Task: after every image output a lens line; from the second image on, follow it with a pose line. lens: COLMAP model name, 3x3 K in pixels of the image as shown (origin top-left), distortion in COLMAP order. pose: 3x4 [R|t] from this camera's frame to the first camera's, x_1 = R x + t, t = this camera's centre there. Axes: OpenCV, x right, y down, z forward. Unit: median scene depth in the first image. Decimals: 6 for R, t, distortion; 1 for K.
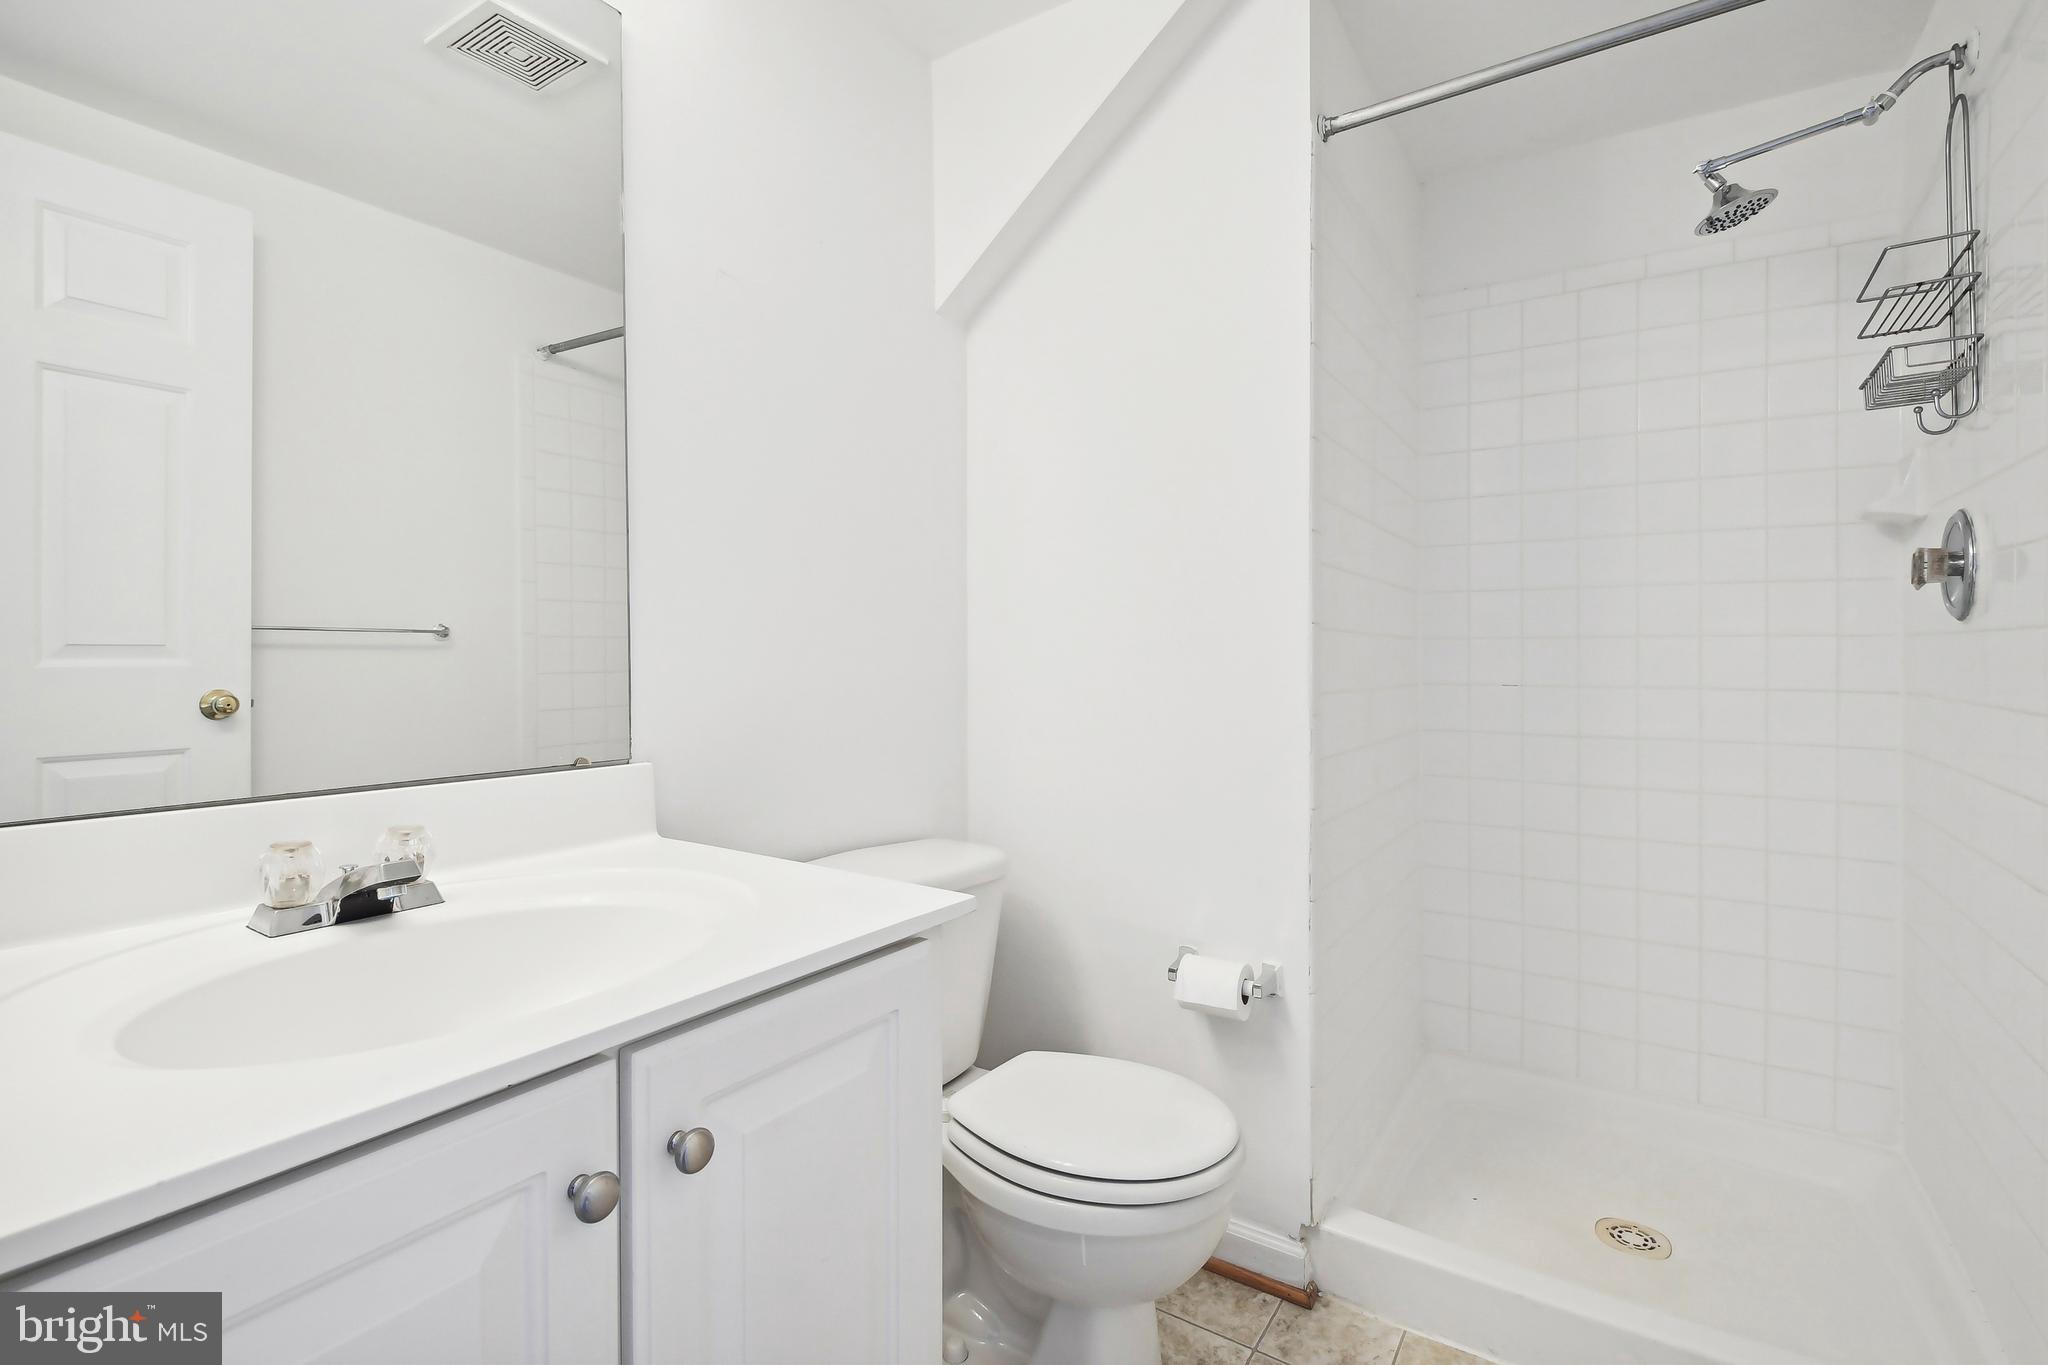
lens RADIAL K [[938.4, 0, 1024.0], [0, 938.4, 682.5], [0, 0, 1]] dist [-0.000251, -0.000087]
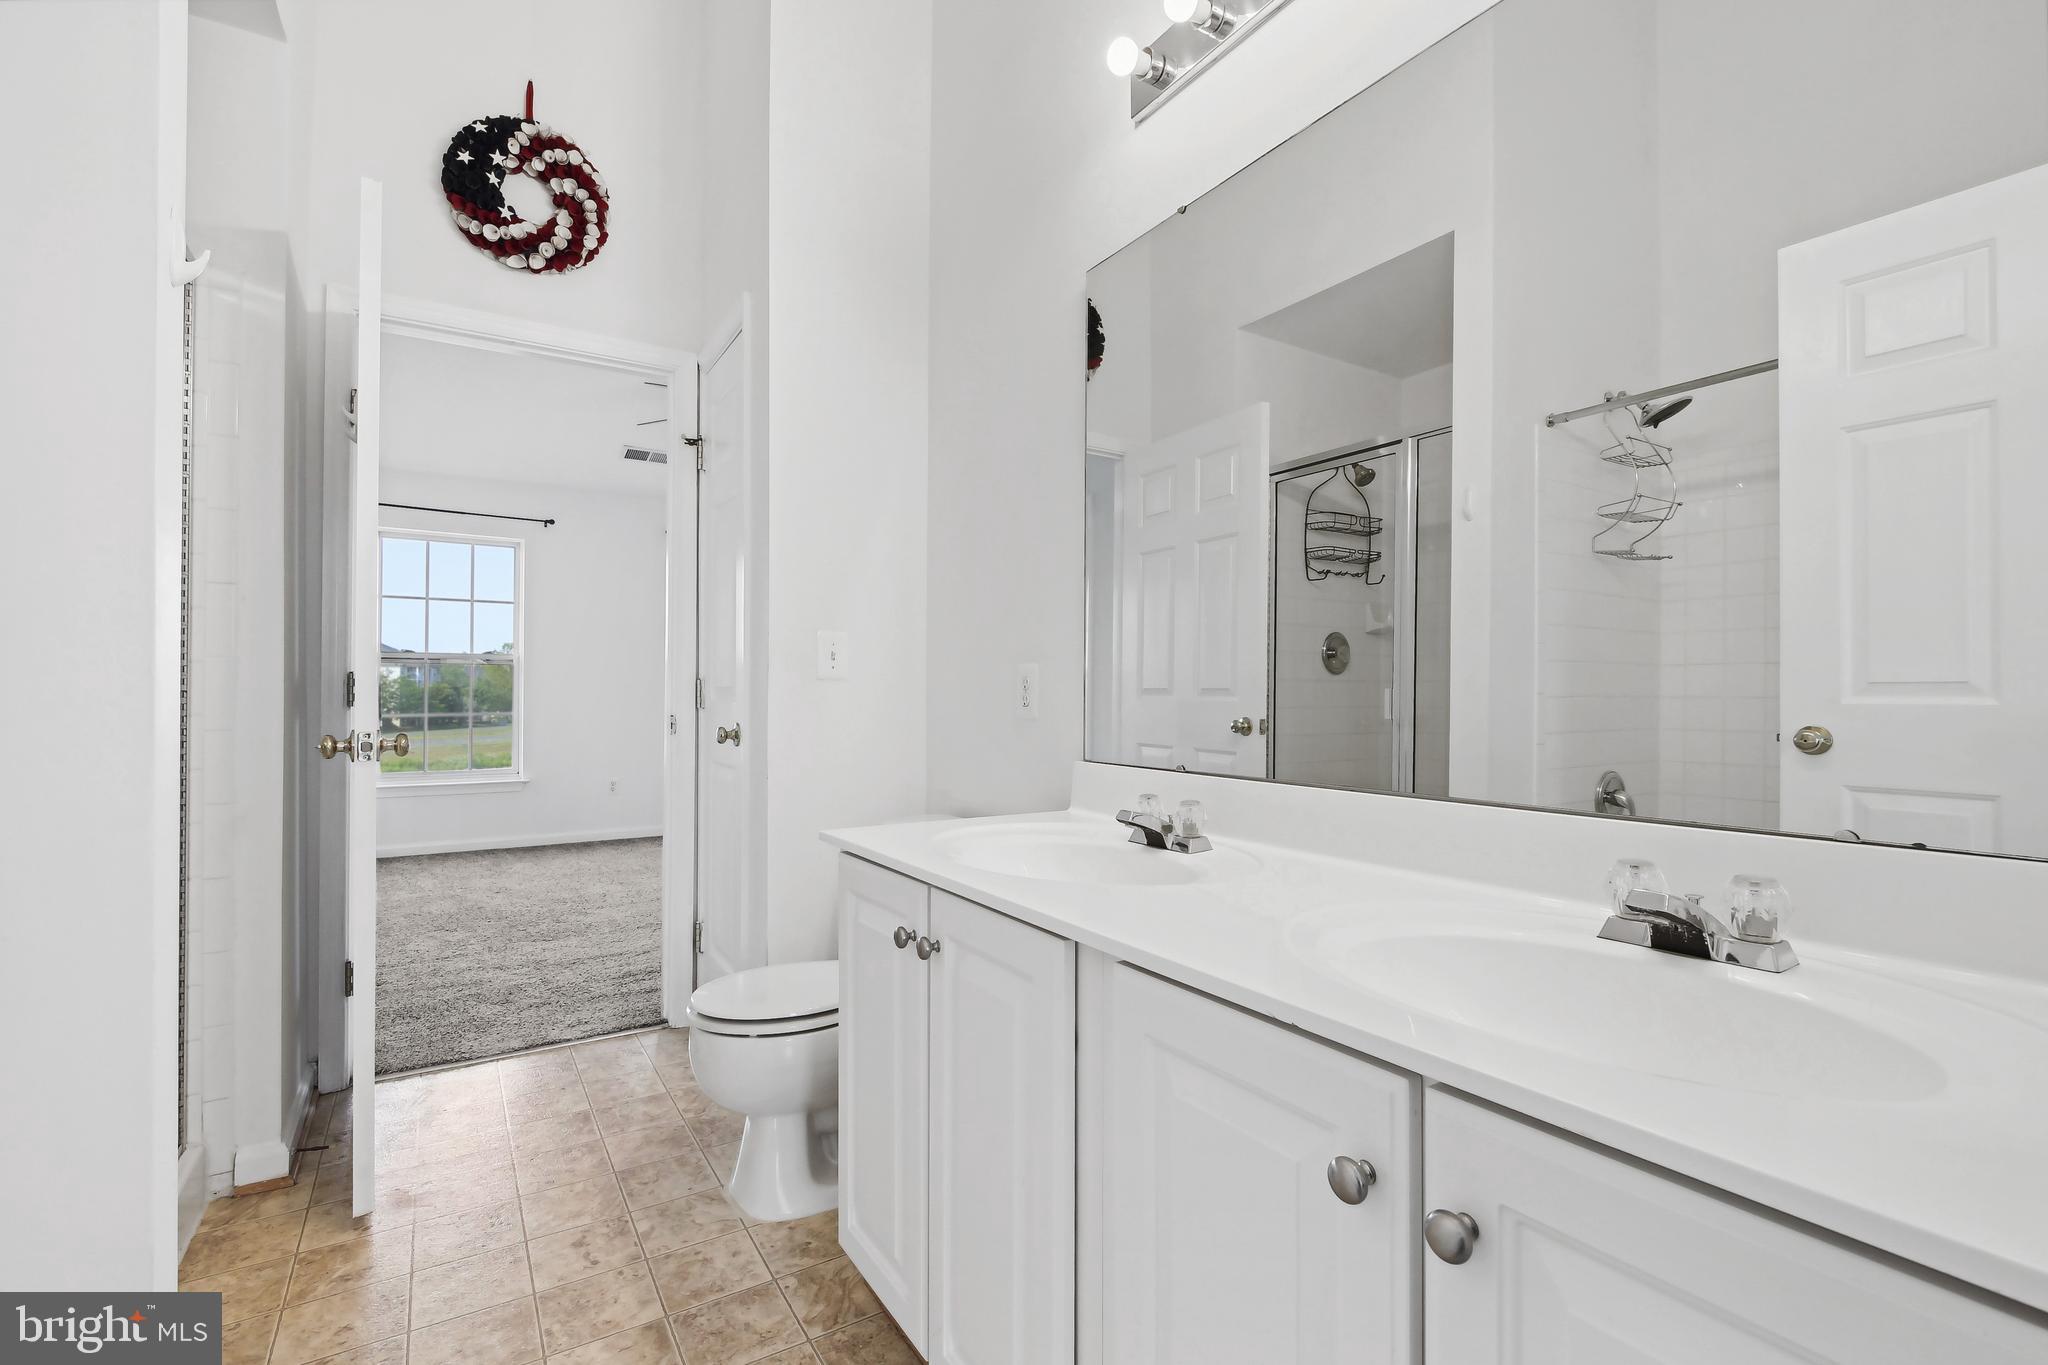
lens RADIAL K [[938.4, 0, 1024.0], [0, 938.4, 682.5], [0, 0, 1]] dist [-0.000251, -0.000087]
pose [[-0.394774, -0.009471, -0.918730, 0.676767], [-0.024003, 0.999712, 0.000008, -0.032902], [0.918465, 0.022055, -0.394887, 0.980455]]
